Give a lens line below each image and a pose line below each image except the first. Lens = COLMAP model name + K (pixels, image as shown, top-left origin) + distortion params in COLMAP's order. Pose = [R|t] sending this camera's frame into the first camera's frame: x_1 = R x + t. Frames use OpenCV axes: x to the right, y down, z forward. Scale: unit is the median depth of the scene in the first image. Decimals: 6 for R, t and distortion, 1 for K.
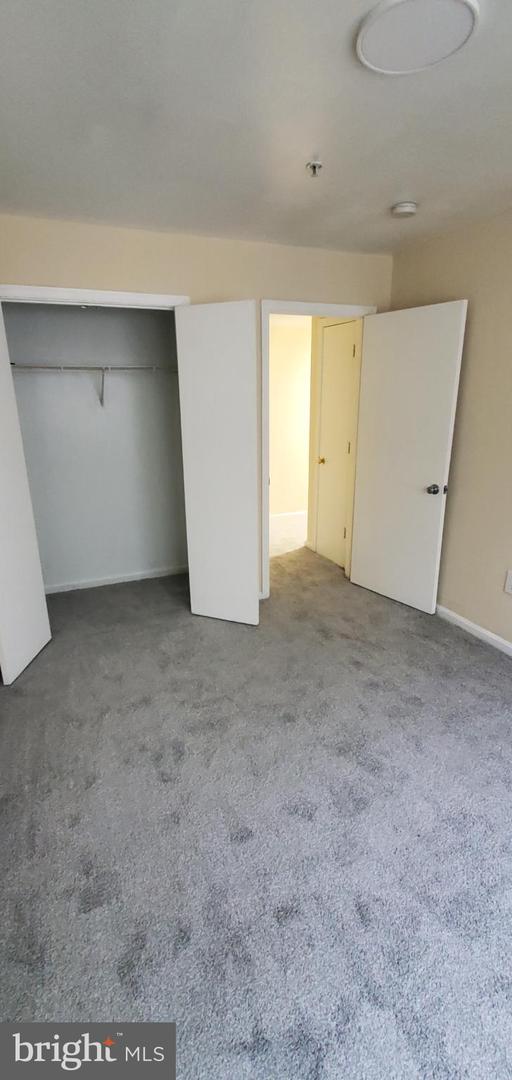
lens RADIAL K [[434.3, 0, 259.7], [0, 434.3, 514.9], [0, 0, 1]] dist [0.003356, -0.001440]
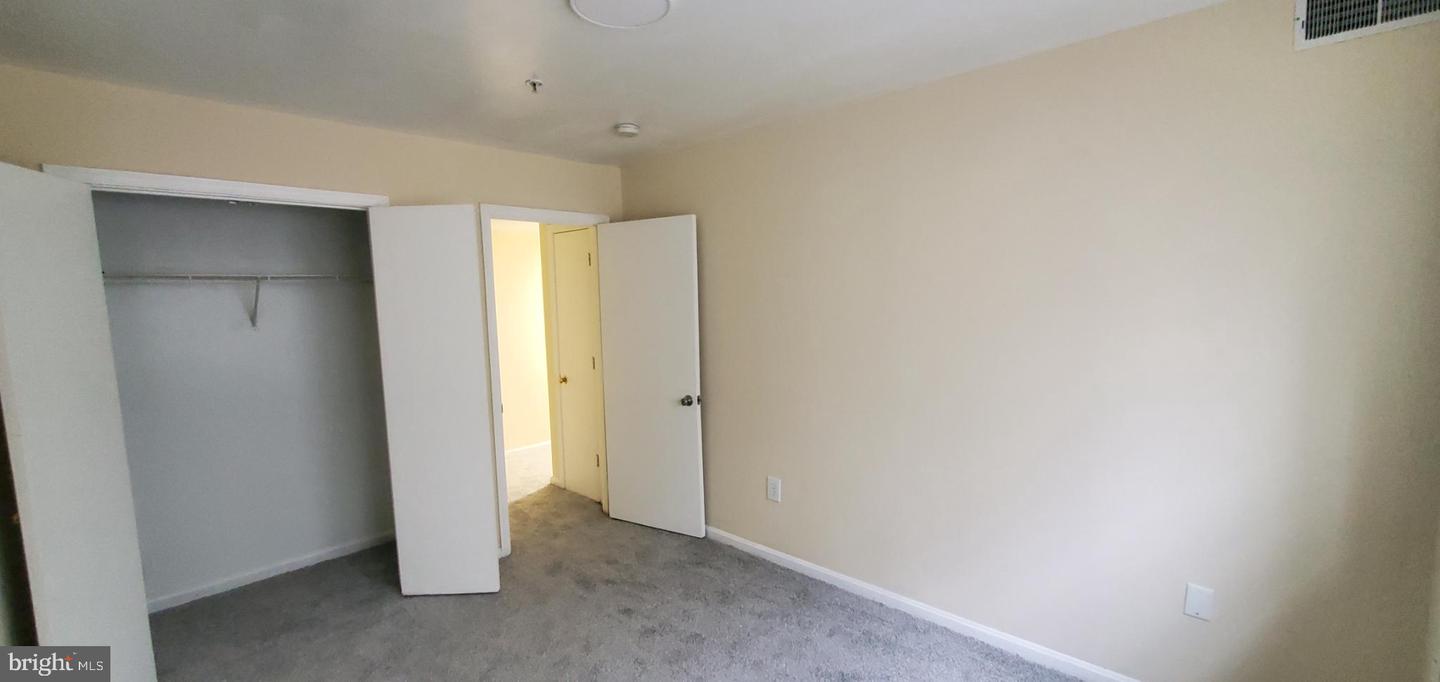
lens RADIAL K [[579.0, 0, 724.5], [0, 579.0, 353.2], [0, 0, 1]] dist [0.003356, -0.001440]
pose [[0.904019, -0.053635, 0.424114, -0.058543], [0.127995, 0.980545, -0.148823, 0.040420], [-0.407881, 0.188823, 0.893297, -0.187340]]
